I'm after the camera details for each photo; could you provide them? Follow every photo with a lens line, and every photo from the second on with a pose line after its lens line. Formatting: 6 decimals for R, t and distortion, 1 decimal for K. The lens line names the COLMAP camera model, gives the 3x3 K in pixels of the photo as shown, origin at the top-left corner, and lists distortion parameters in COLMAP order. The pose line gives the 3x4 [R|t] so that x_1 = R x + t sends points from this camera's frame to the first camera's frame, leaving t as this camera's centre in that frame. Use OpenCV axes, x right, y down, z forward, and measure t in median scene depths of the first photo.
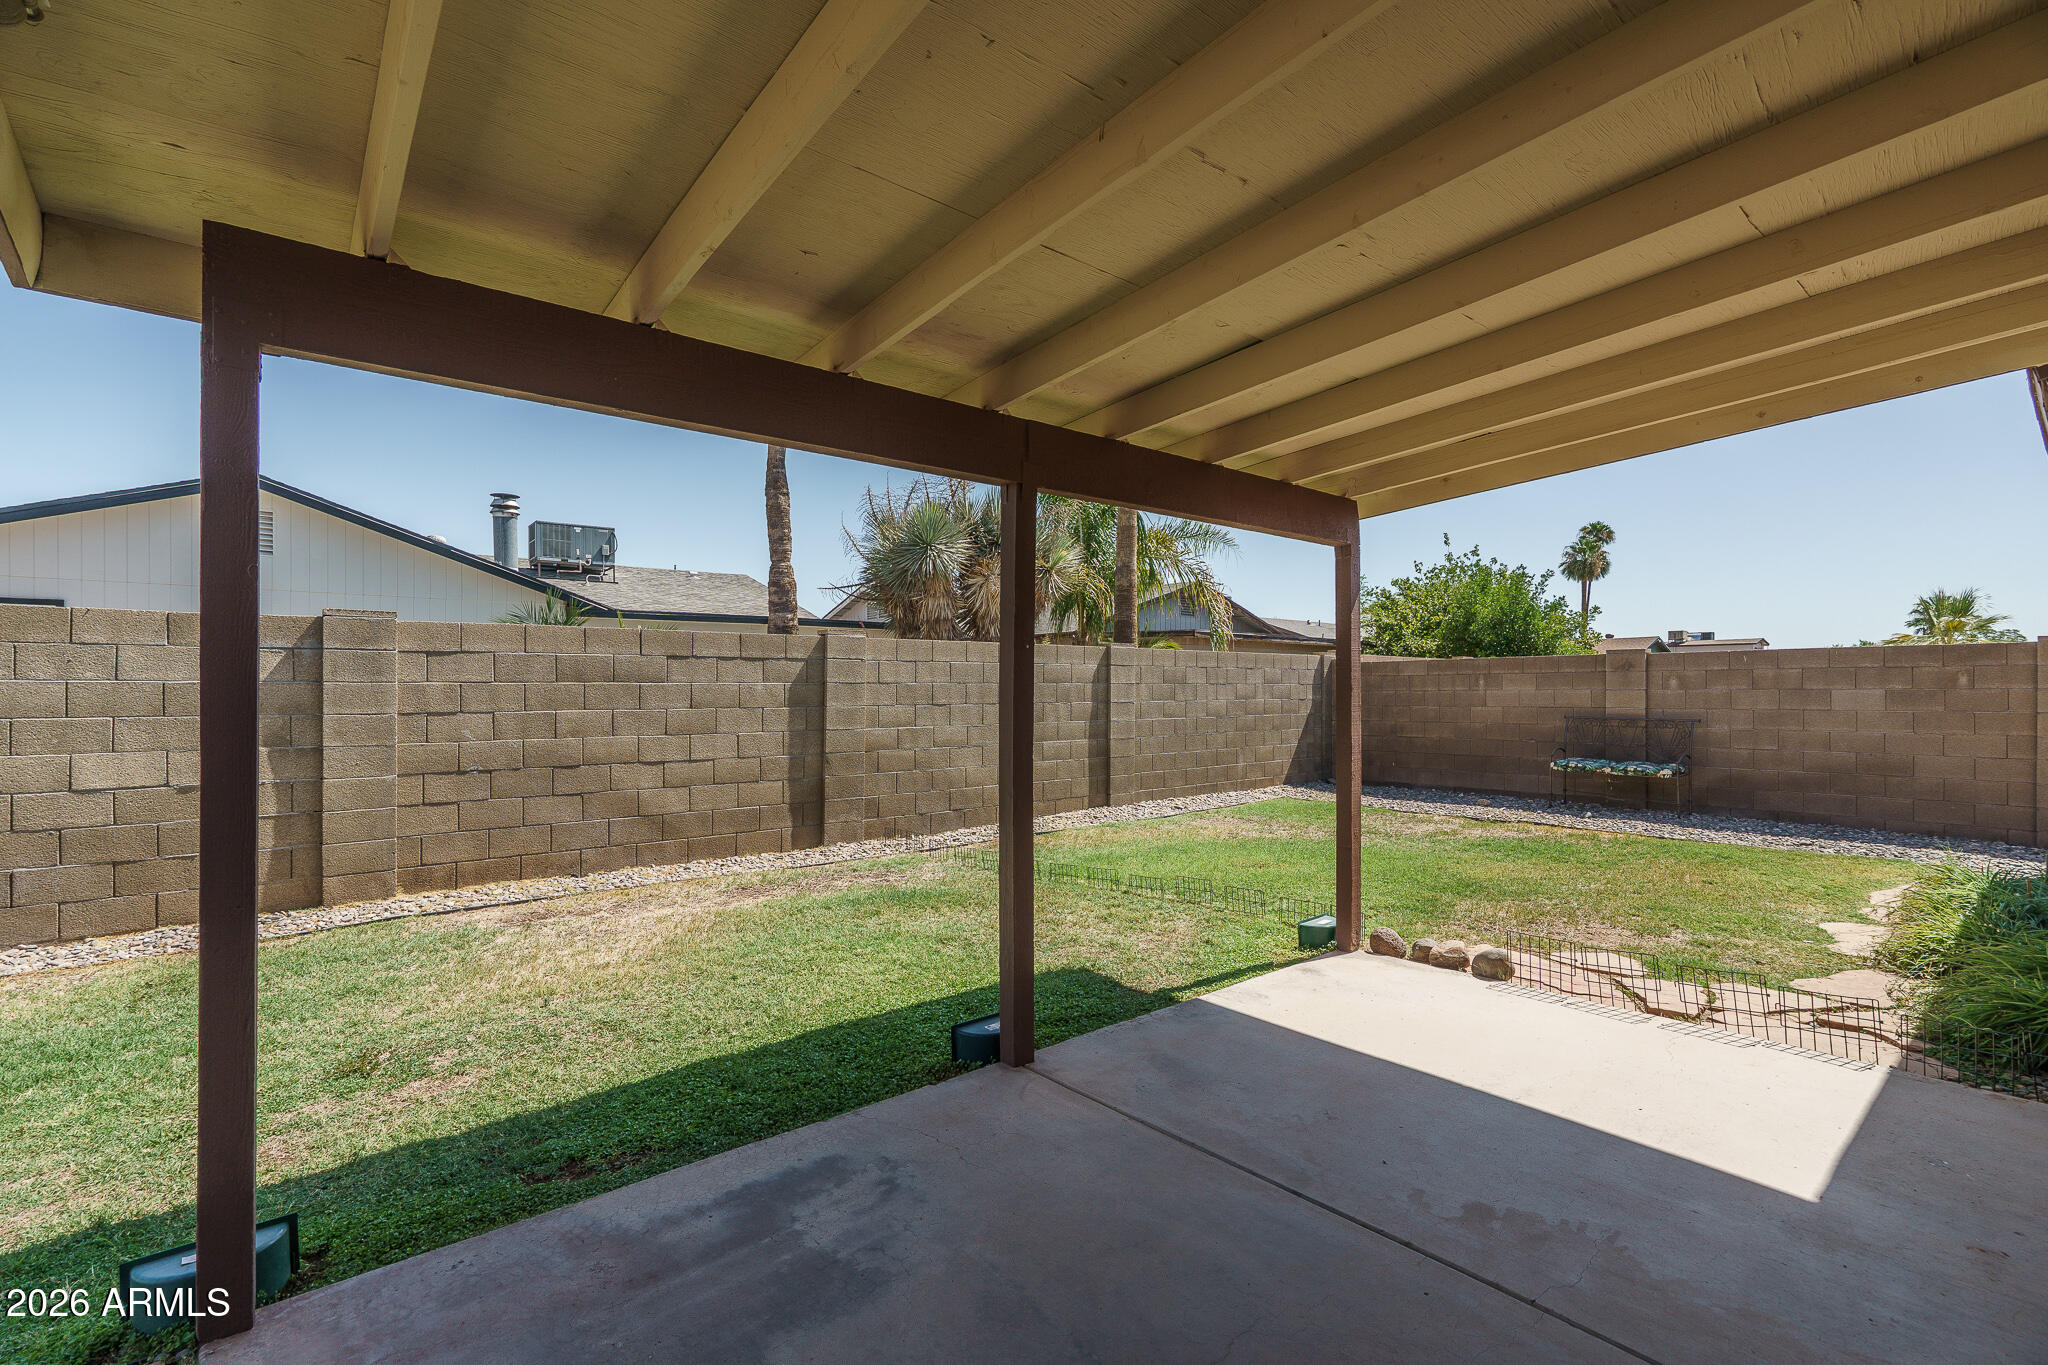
lens RADIAL K [[918.0, 0, 1018.2], [0, 918.0, 692.8], [0, 0, 1]] dist [-0.002611, -0.000075]
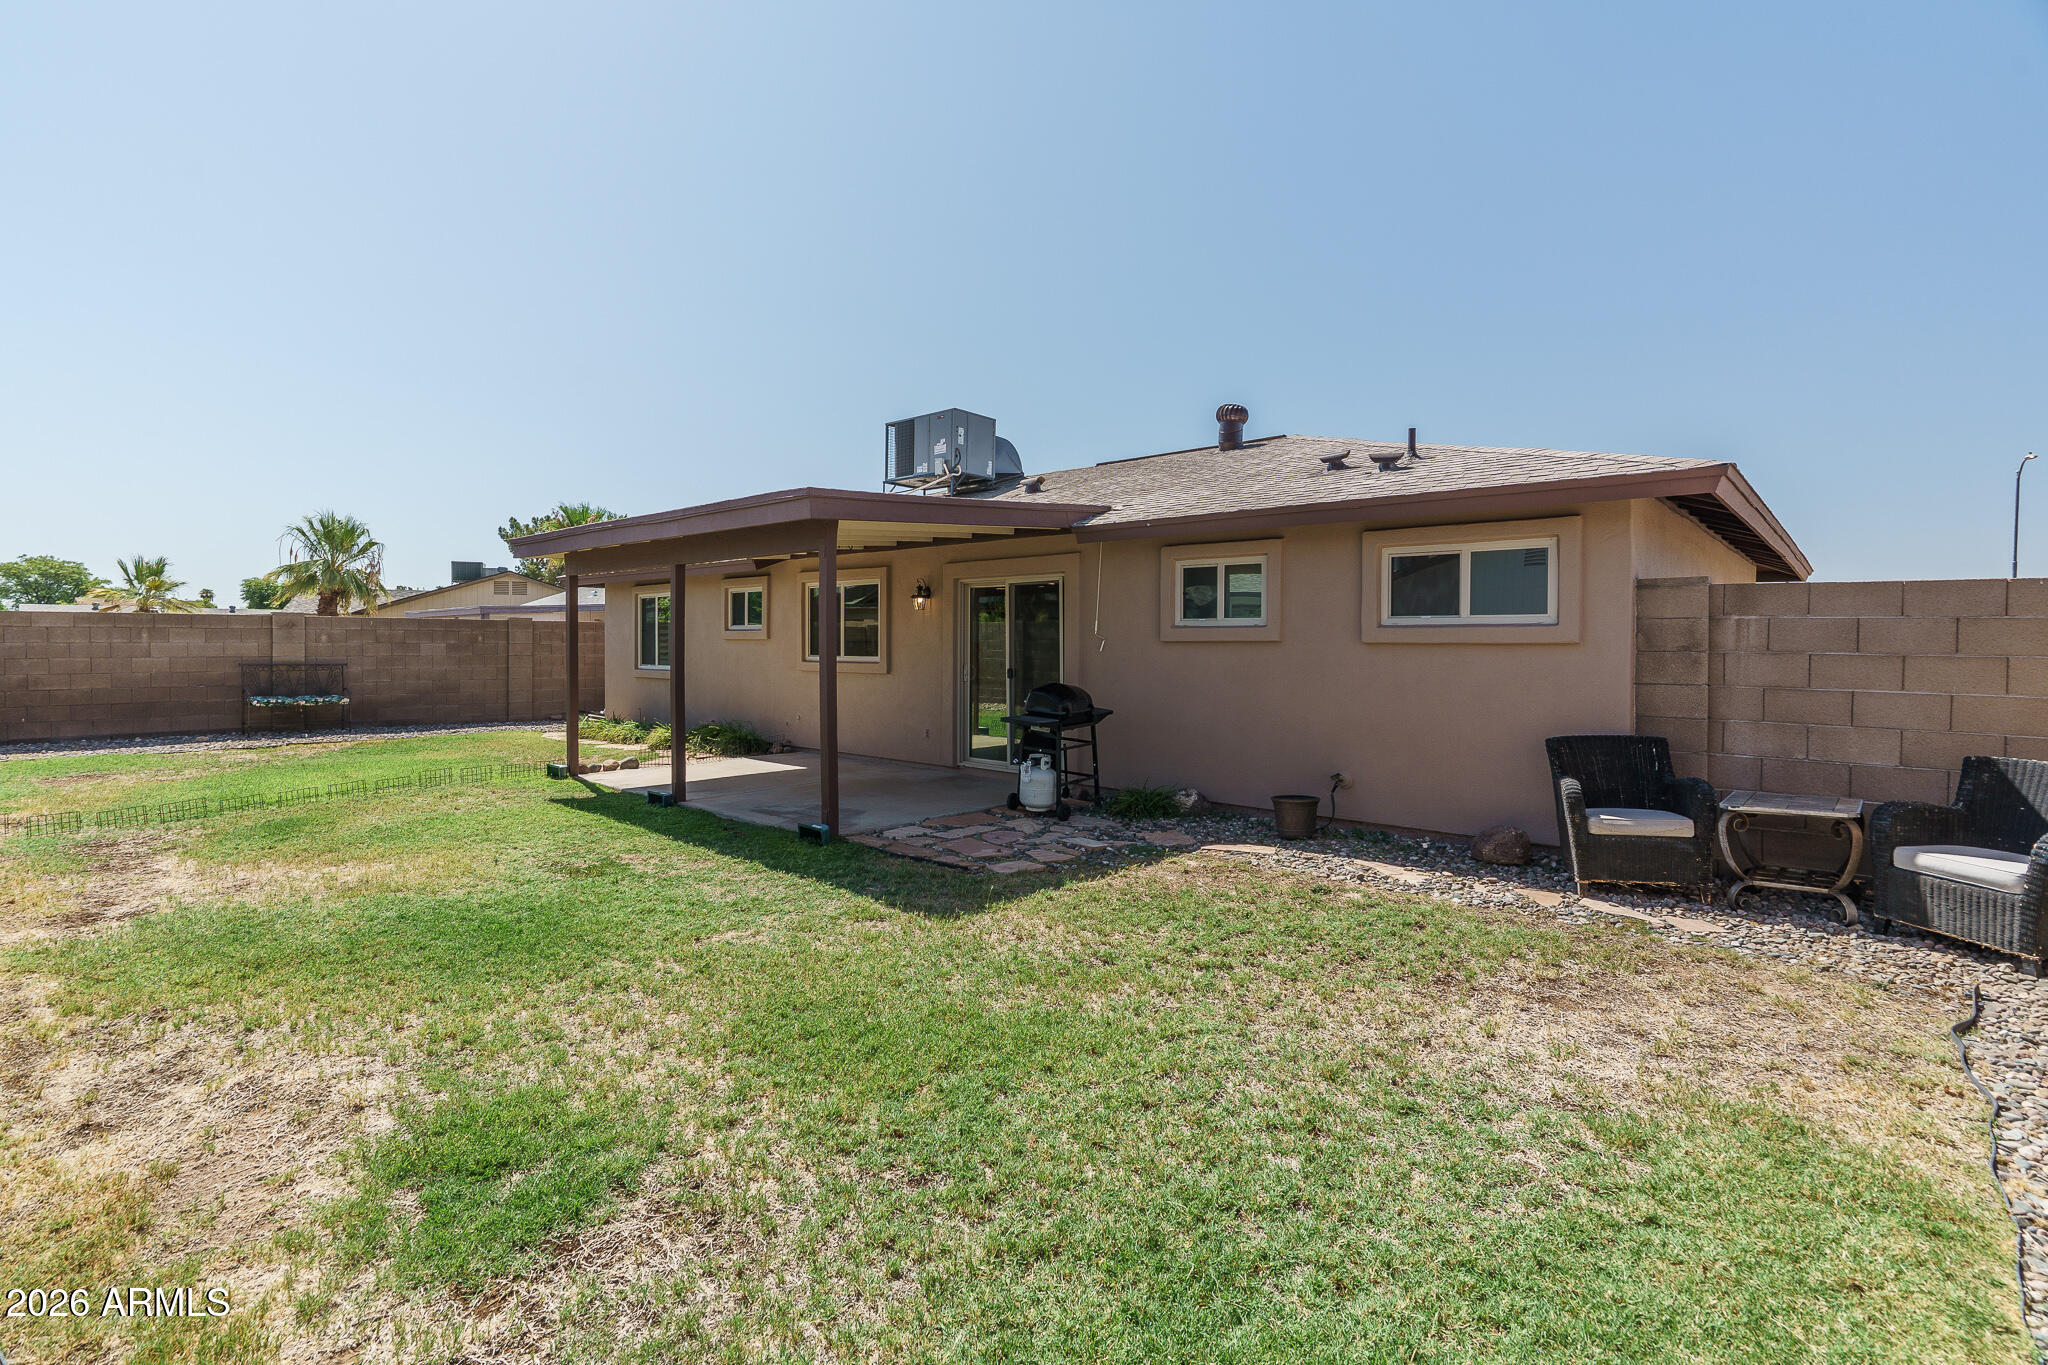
lens RADIAL K [[955.5, 0, 997.0], [0, 955.5, 638.9], [0, 0, 1]] dist [-0.000259, -0.000015]
pose [[-0.129353, 0.004733, 0.991587, -1.081702], [-0.004077, 0.999978, -0.005305, -0.007429], [-0.991590, -0.004729, -0.129330, 0.209258]]
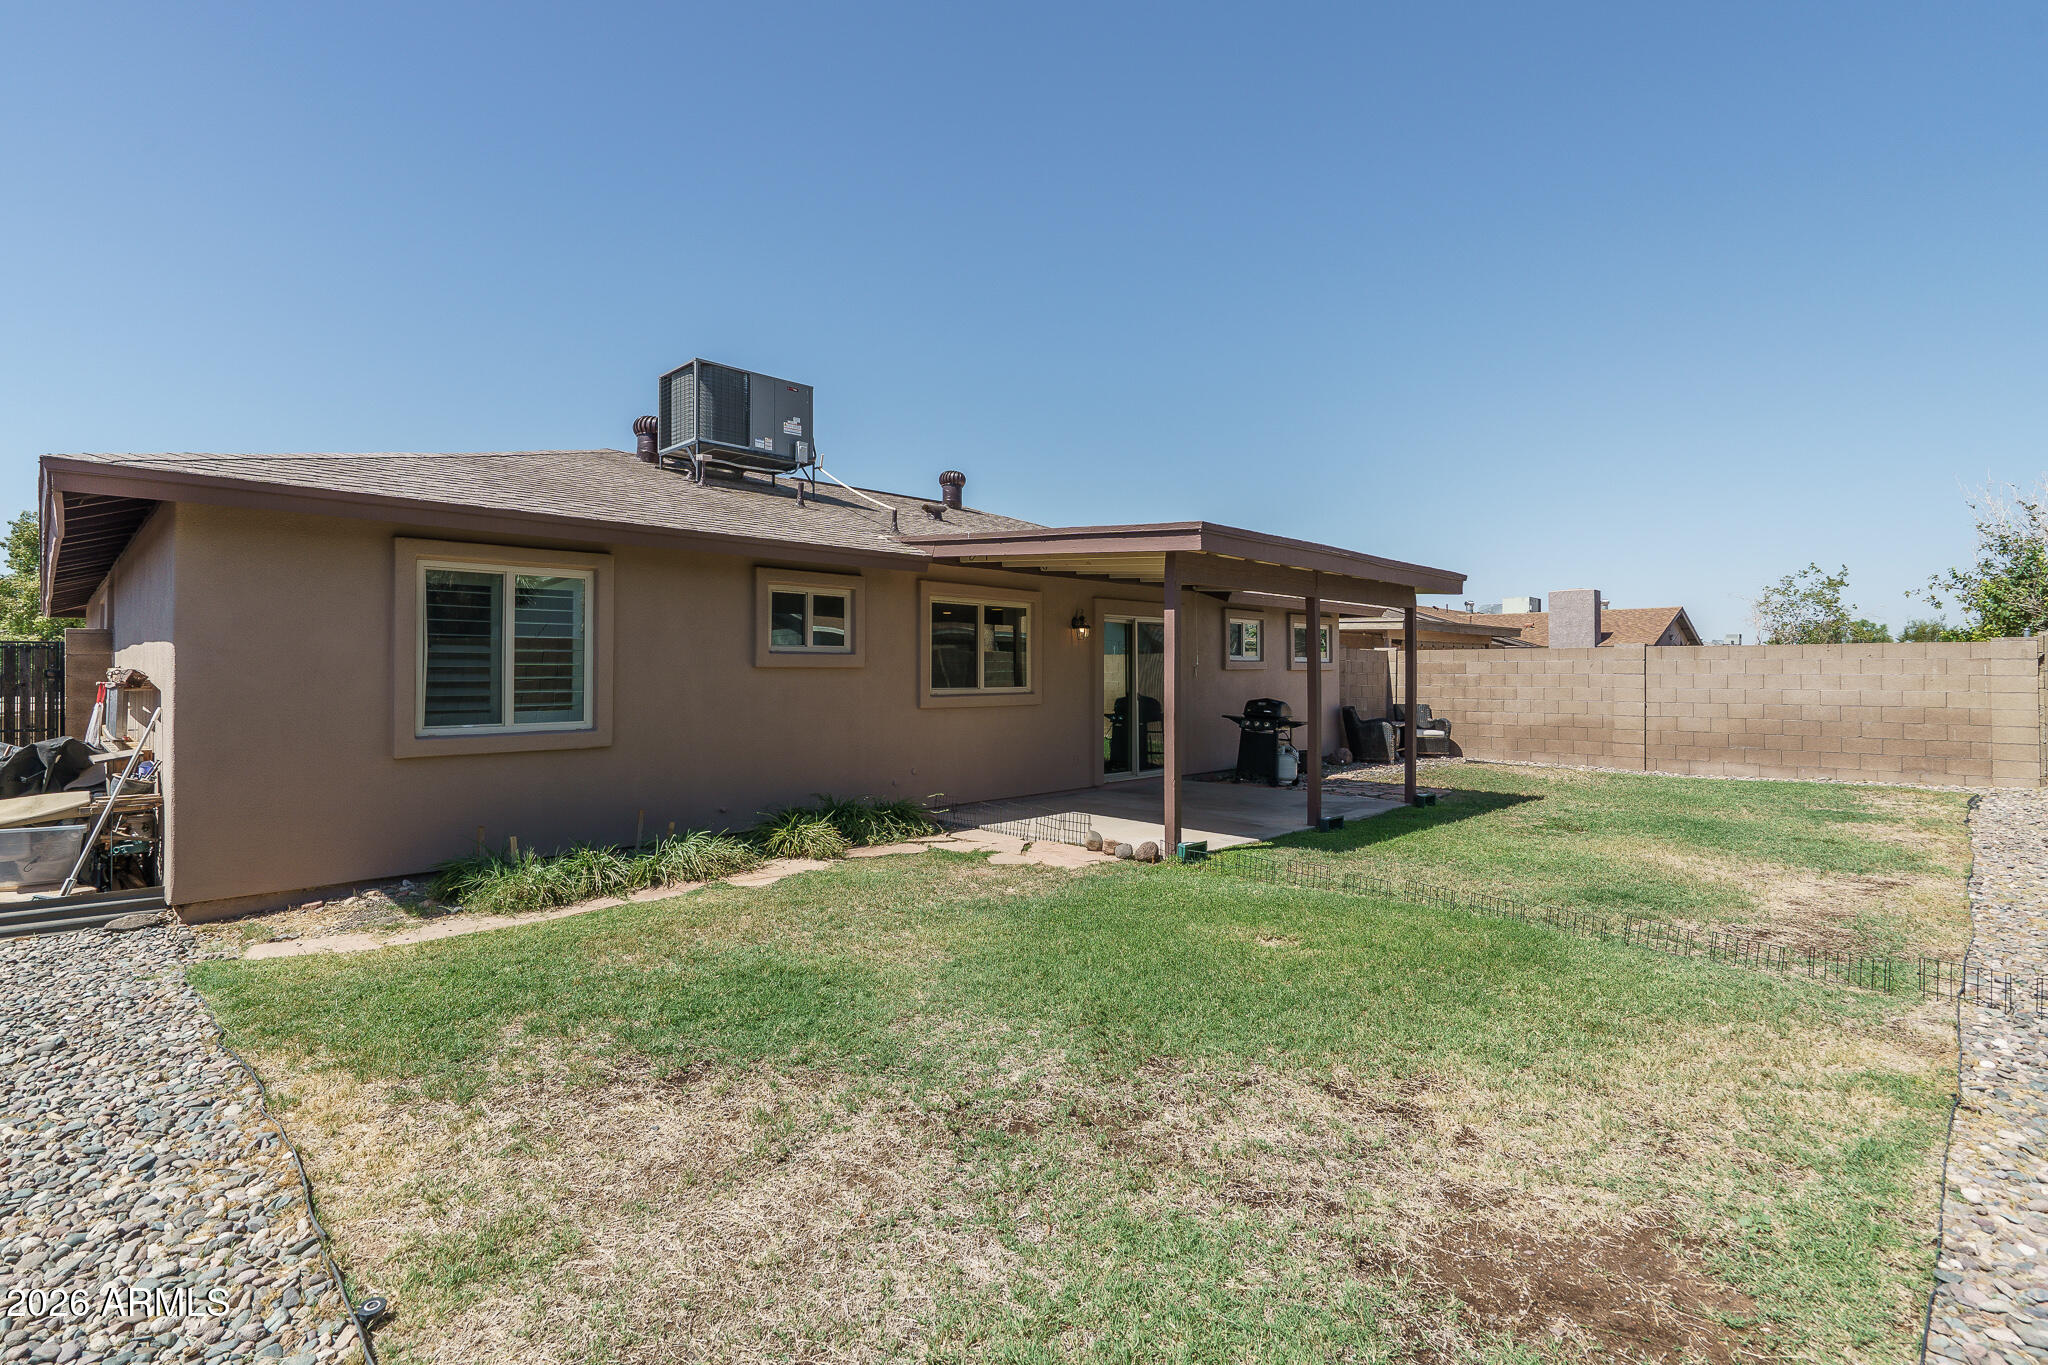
lens RADIAL K [[997.1, 0, 1024.0], [0, 997.1, 682.5], [0, 0, 1]] dist [0.030754, -0.000068]
pose [[-0.995121, 0.005063, -0.098535, 0.419822], [0.003783, 0.999906, 0.013179, -0.016007], [0.098593, 0.012742, -0.995046, 1.530341]]
